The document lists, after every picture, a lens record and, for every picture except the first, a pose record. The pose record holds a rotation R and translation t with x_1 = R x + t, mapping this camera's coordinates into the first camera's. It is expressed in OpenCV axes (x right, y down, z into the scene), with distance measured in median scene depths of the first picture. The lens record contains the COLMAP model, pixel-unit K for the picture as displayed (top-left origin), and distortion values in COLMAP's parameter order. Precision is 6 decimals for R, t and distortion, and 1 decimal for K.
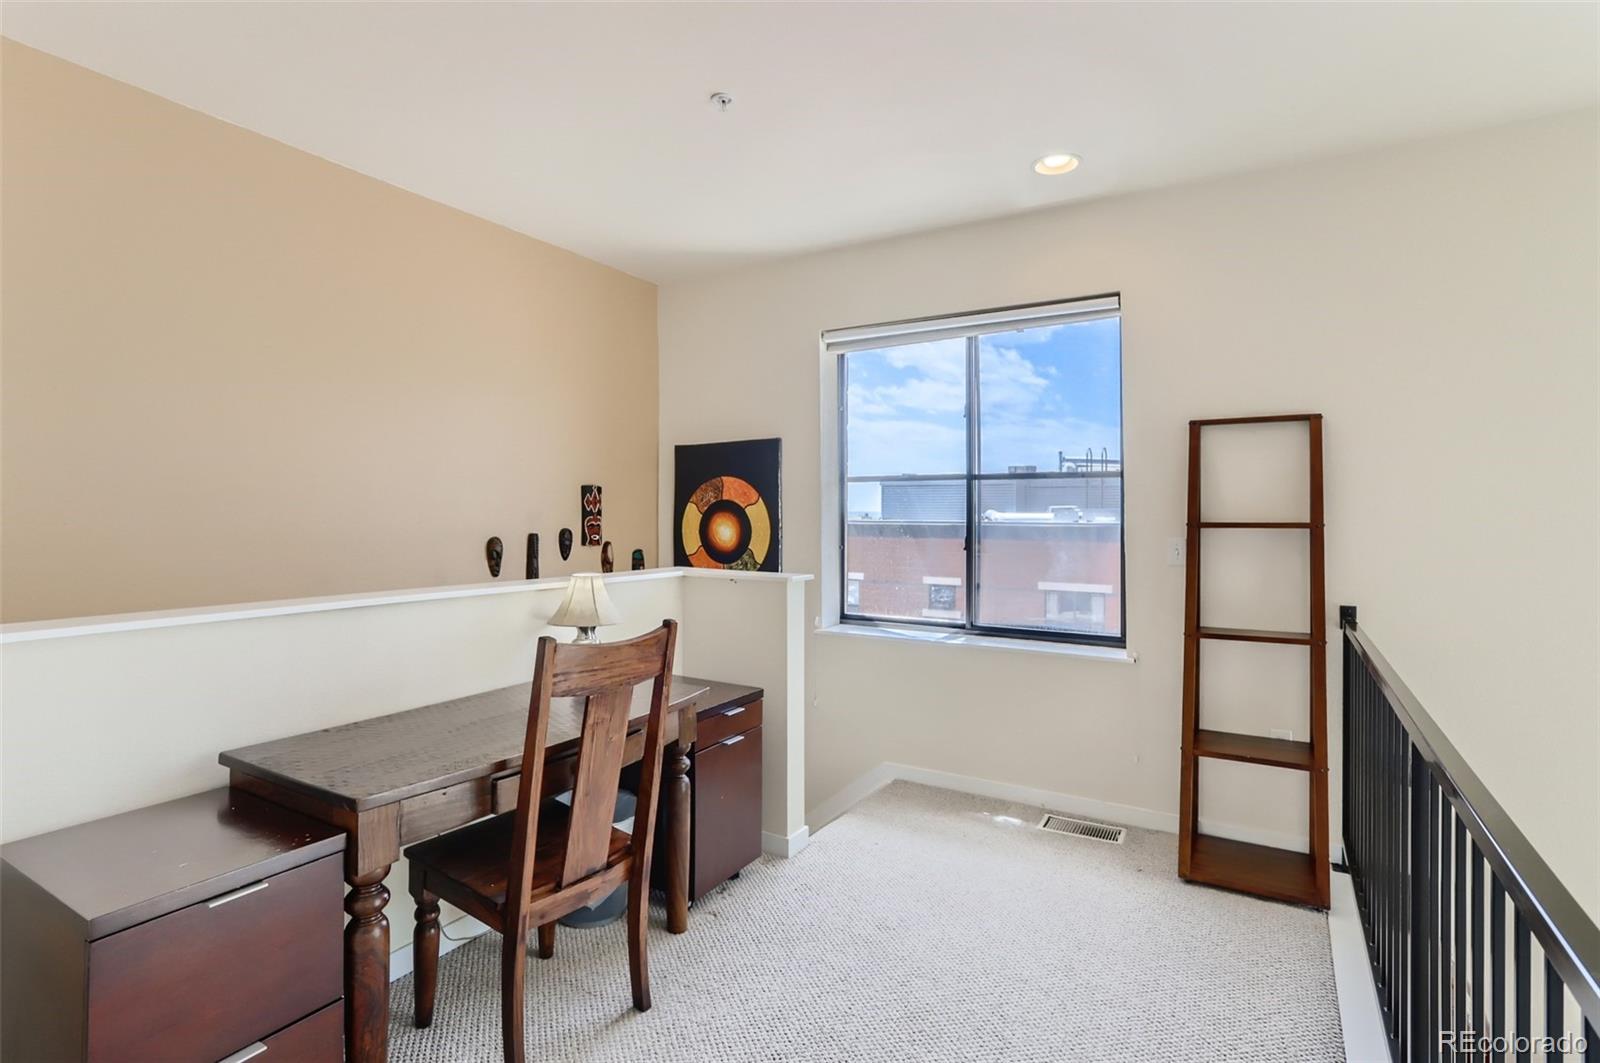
lens RADIAL K [[770.0, 0, 801.9], [0, 770.0, 517.1], [0, 0, 1]] dist [-0.020643, 0.006547]
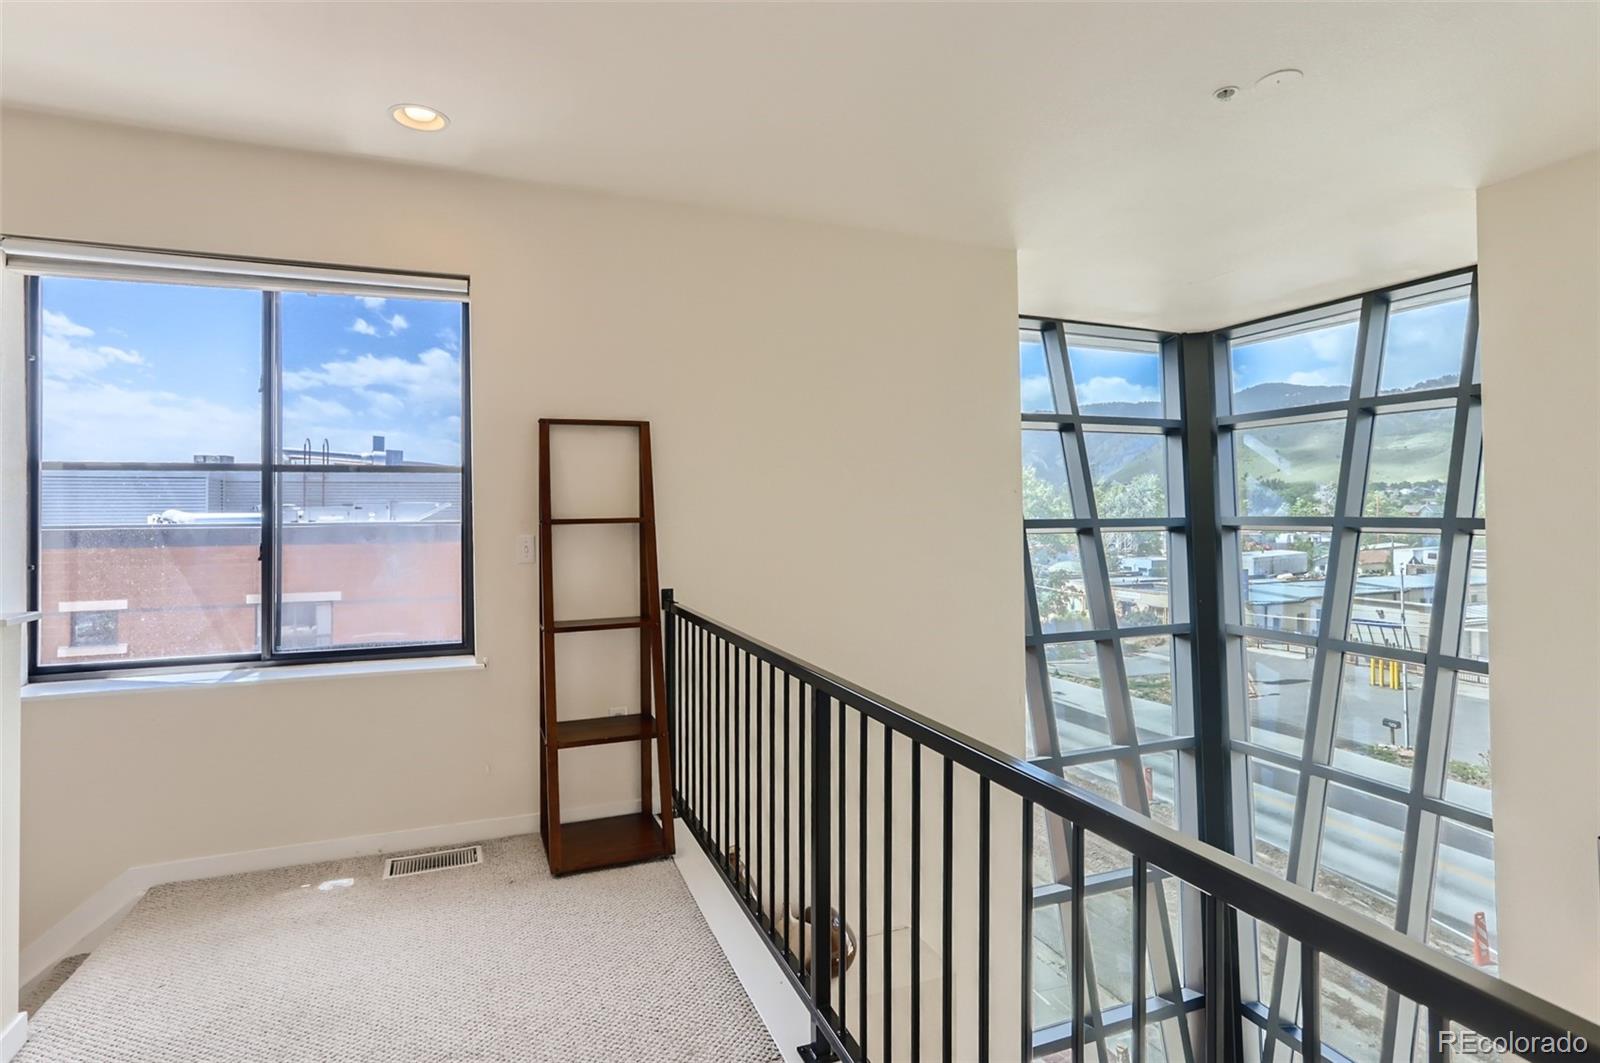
lens RADIAL K [[800.5, 0, 784.4], [0, 800.5, 506.8], [0, 0, 1]] dist [-0.005805, 0.002735]
pose [[0.620100, -0.005739, 0.784502, -0.114599], [0.014085, 0.999894, -0.003818, -0.001319], [-0.784396, 0.013418, 0.620115, 0.088034]]
